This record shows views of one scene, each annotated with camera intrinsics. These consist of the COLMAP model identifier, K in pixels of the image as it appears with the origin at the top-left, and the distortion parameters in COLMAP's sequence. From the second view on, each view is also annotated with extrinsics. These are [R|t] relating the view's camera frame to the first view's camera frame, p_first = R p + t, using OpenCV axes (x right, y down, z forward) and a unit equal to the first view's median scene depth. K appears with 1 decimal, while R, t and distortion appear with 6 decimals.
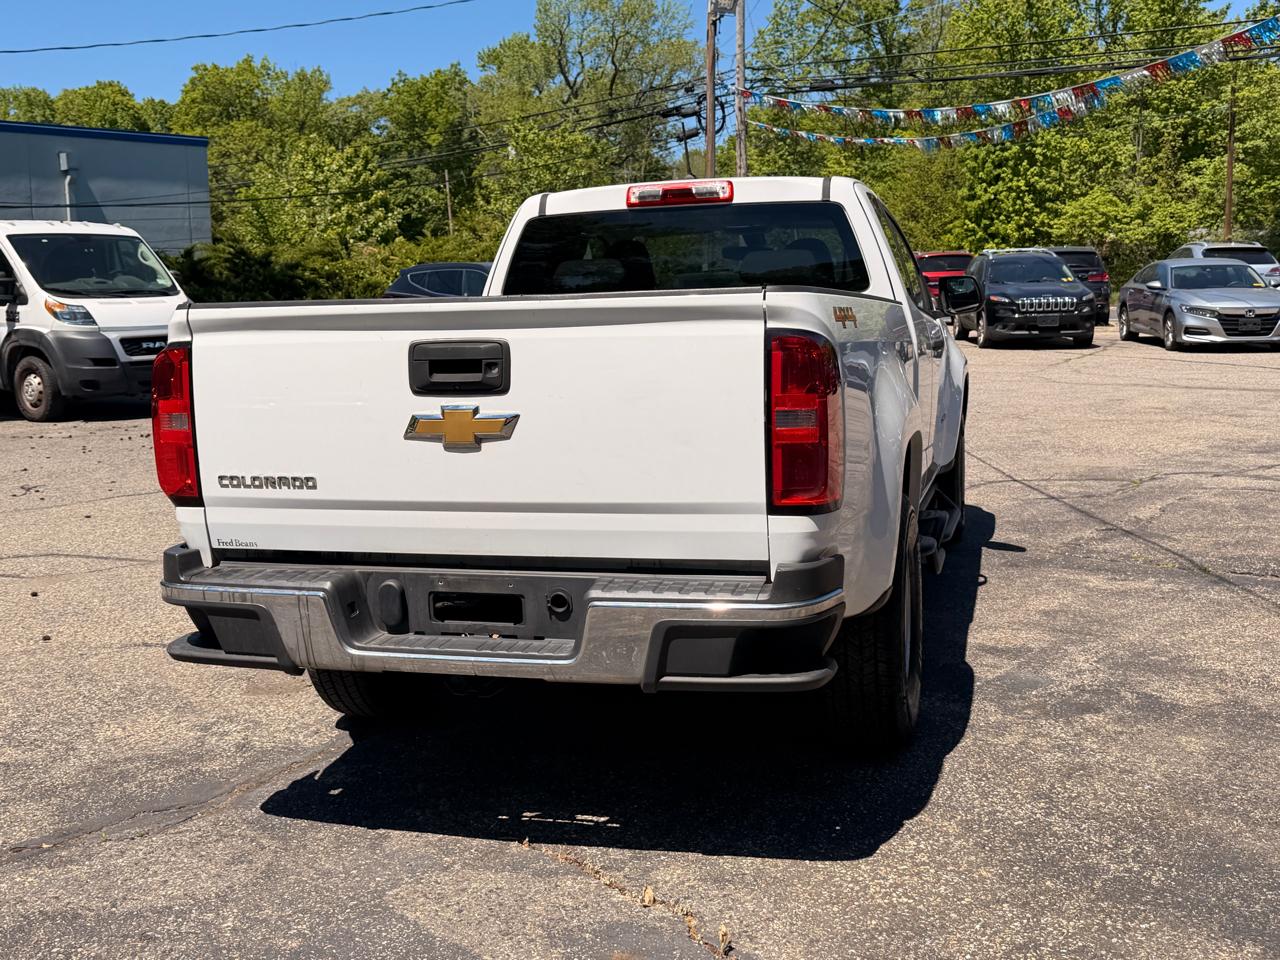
lens RADIAL K [[1316.9, 0, 649.1], [0, 1316.9, 478.8], [0, 0, 1]] dist [0.084386, 0.000000]
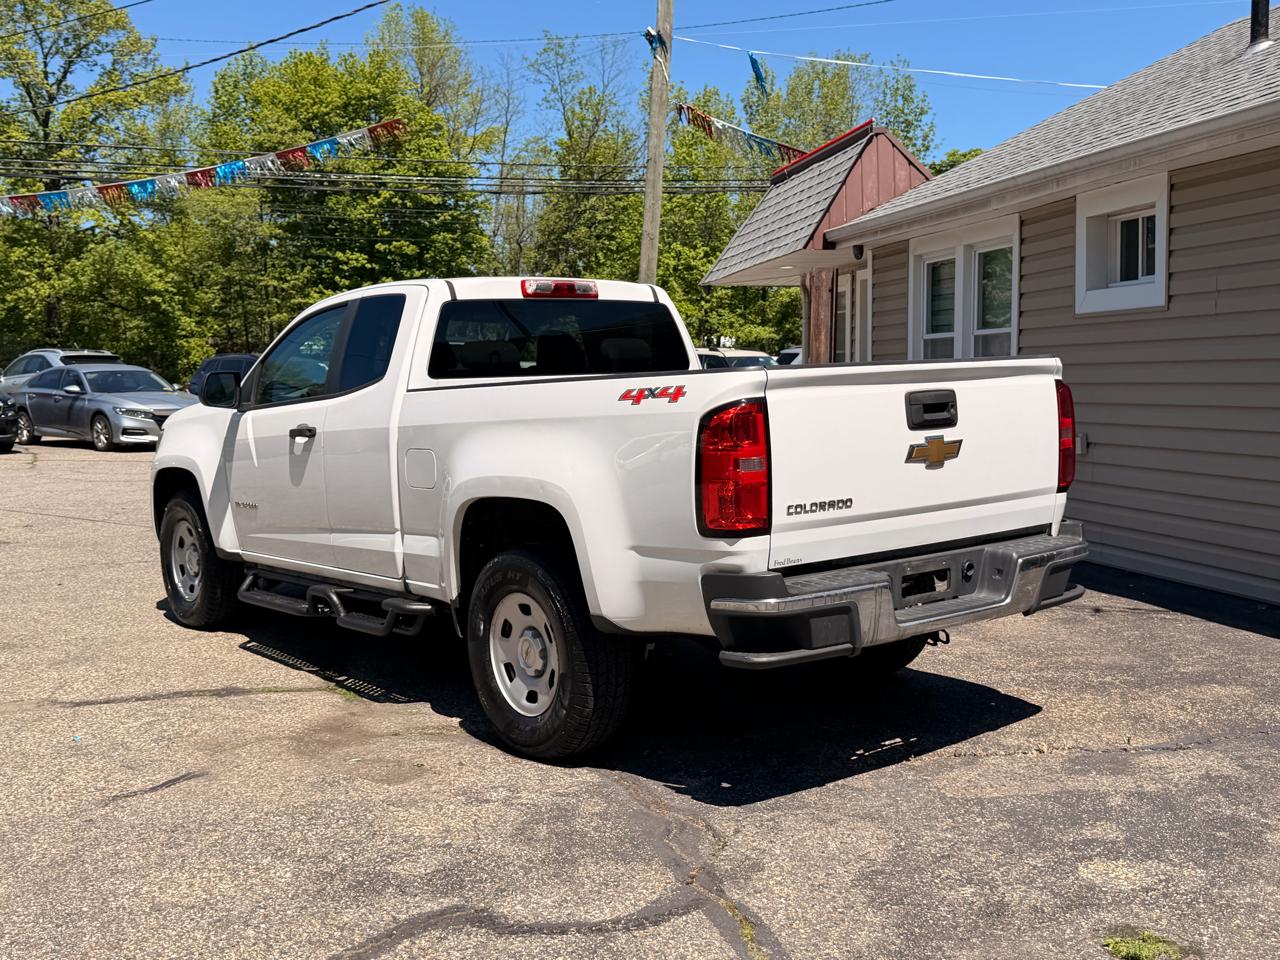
lens RADIAL K [[1316.9, 0, 642.8], [0, 1316.9, 474.0], [0, 0, 1]] dist [0.084386, 0.000000]
pose [[0.580642, -0.054160, 0.812356, -1.030647], [0.124277, 0.991988, -0.022693, -0.015110], [-0.804618, 0.114134, 0.582721, 0.301700]]
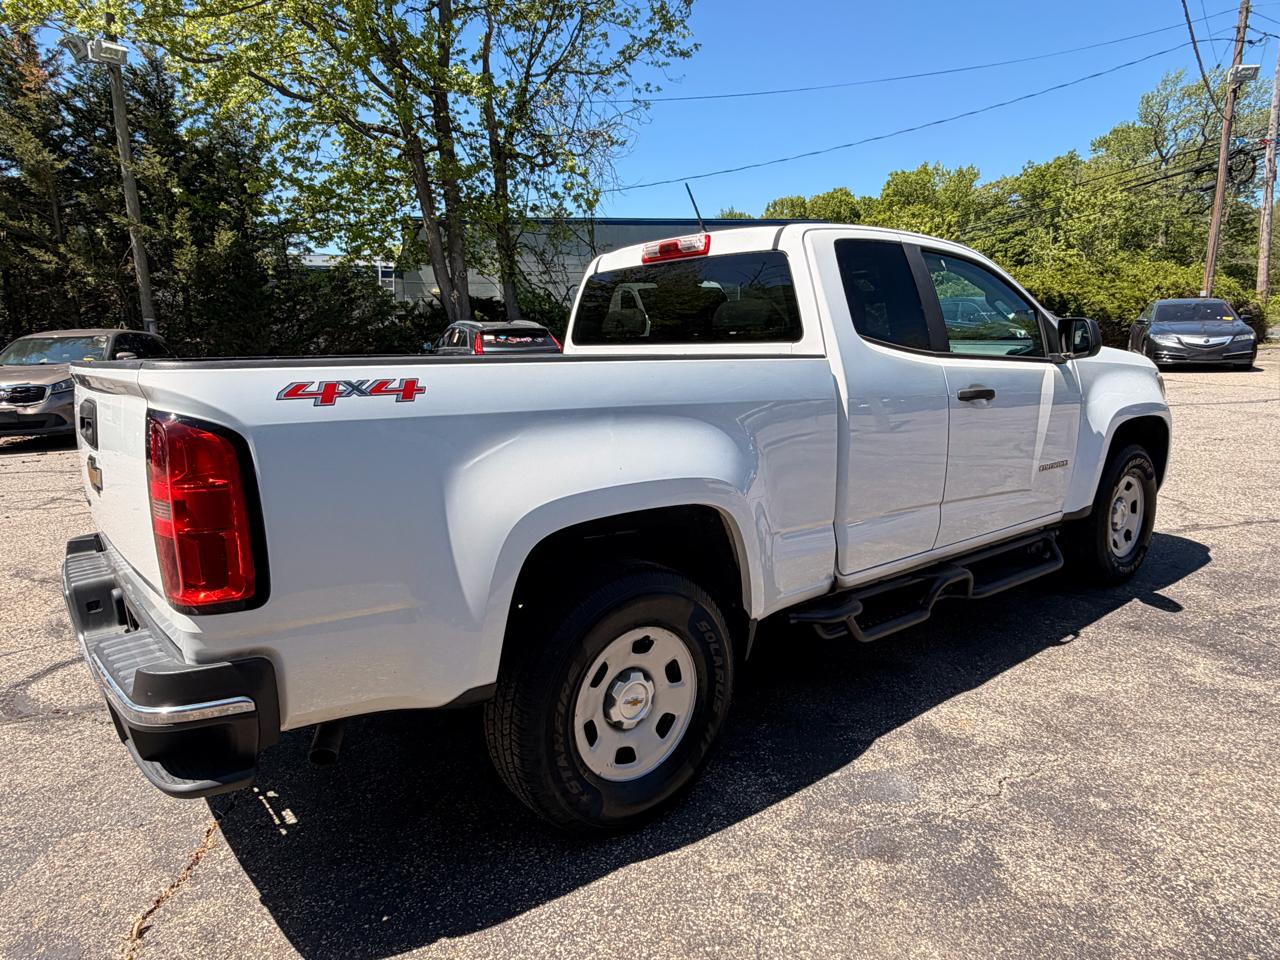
lens RADIAL K [[825.2, 0, 636.3], [0, 825.2, 482.1], [0, 0, 1]] dist [0.004805, -0.002094]
pose [[0.817939, 0.108718, -0.564940, 0.456820], [-0.074561, 0.993733, 0.083283, -0.089262], [0.570453, -0.025998, 0.820918, 0.472706]]
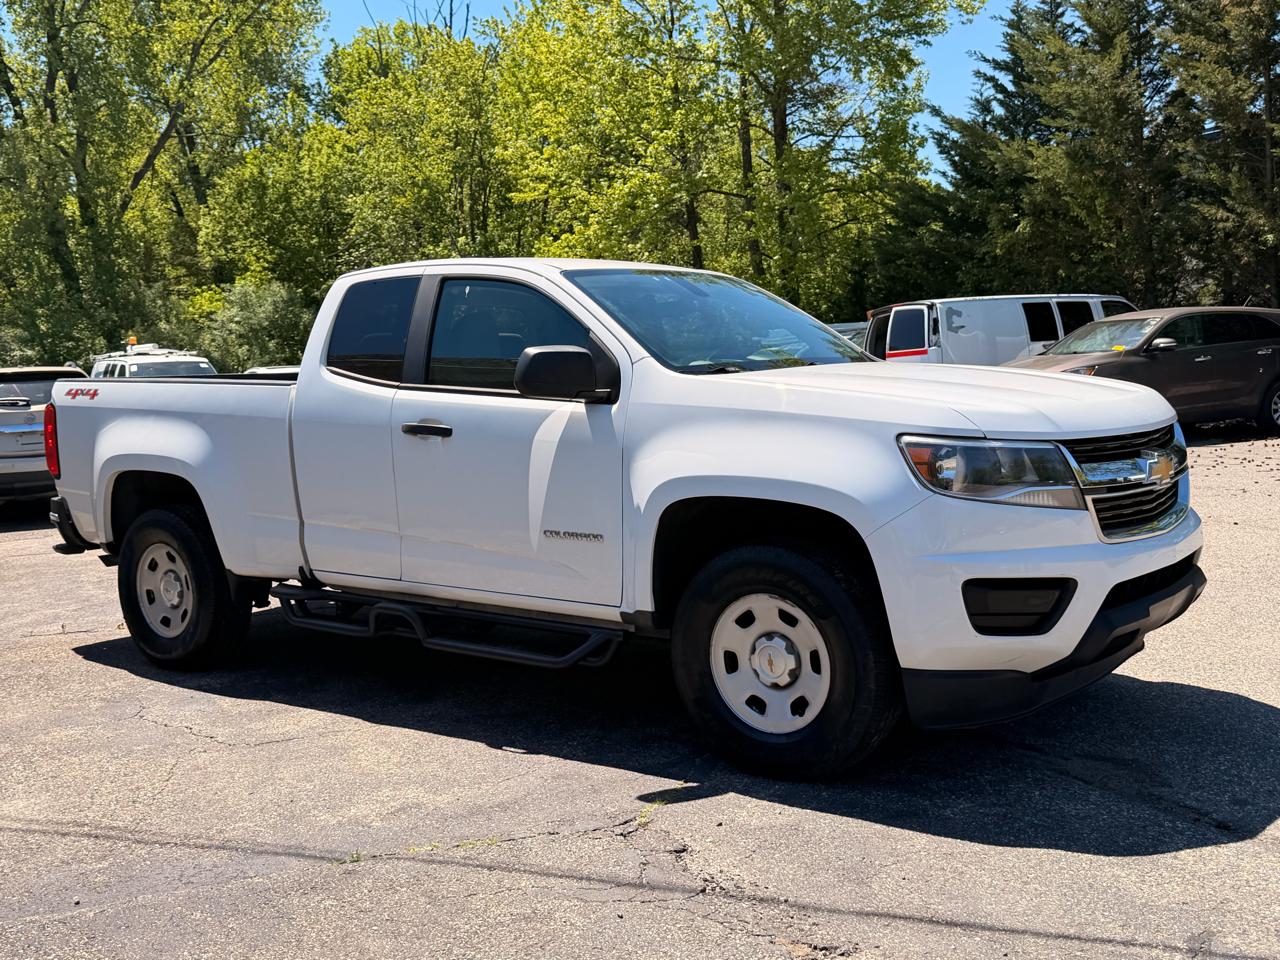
lens RADIAL K [[1316.9, 0, 641.9], [0, 1316.9, 484.7], [0, 0, 1]] dist [0.084386, 0.000000]
pose [[-0.369813, 0.131968, -0.919686, 1.271067], [-0.074843, 0.982413, 0.171064, -0.293416], [0.926087, 0.132094, -0.353433, 1.860431]]
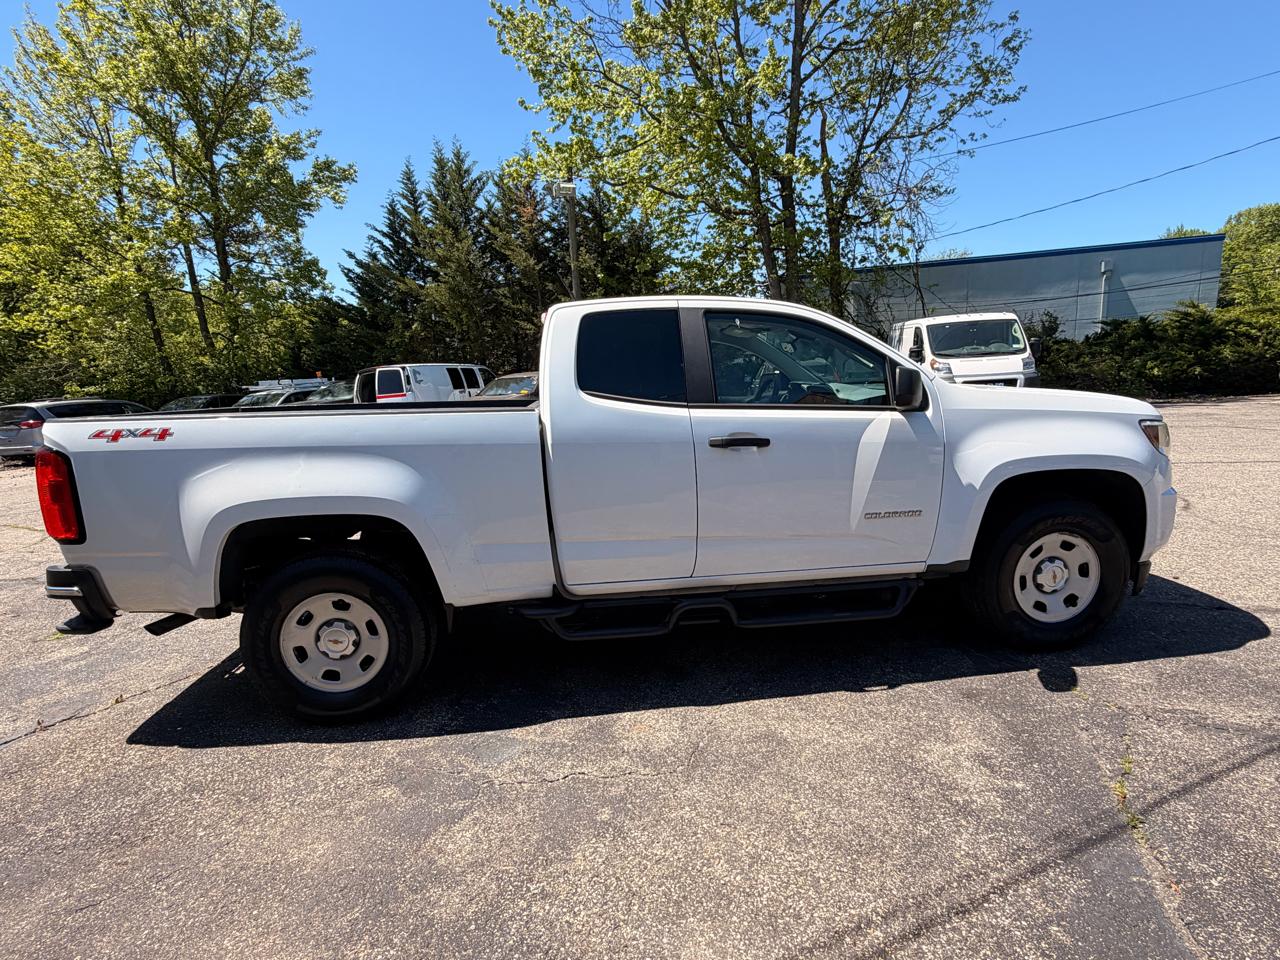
lens RADIAL K [[664.7, 0, 640.7], [0, 664.7, 485.4], [0, 0, 1]] dist [0.003521, -0.001075]
pose [[0.382142, 0.157596, -0.910566, 0.850662], [-0.088571, 0.987061, 0.133664, -0.166928], [0.919849, 0.029571, 0.391156, 0.923319]]
